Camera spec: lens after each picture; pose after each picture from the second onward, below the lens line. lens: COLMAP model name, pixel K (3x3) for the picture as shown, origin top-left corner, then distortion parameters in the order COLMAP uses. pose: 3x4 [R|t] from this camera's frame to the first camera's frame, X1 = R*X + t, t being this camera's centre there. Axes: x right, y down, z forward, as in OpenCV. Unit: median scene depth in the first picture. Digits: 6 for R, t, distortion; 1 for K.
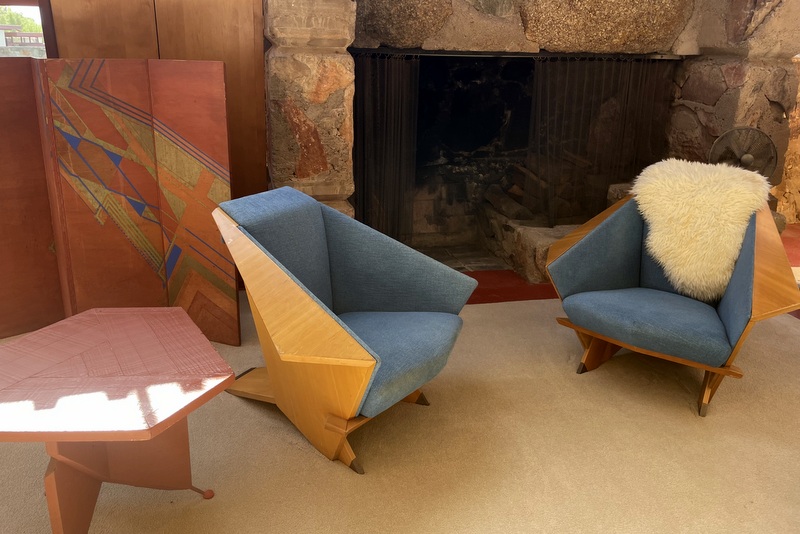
lens RADIAL K [[614.8, 0, 399.9], [0, 614.8, 229.9], [0, 0, 1]] dist [-0.003657, -0.006010]
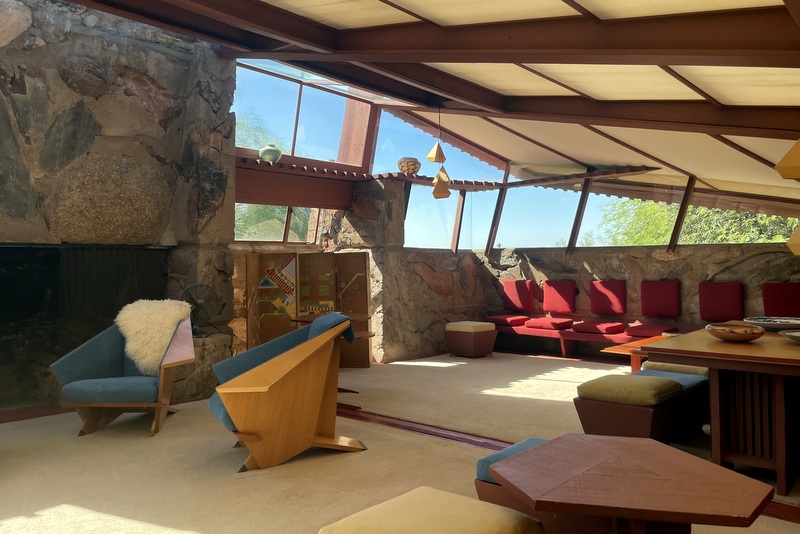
lens RADIAL K [[614.8, 0, 399.9], [0, 614.8, 229.9], [0, 0, 1]] dist [-0.003657, -0.006010]
pose [[0.823857, 0.008035, 0.566741, 0.061568], [0.185095, 0.941267, -0.282413, 0.252141], [-0.535724, 0.337569, 0.773982, -0.601608]]
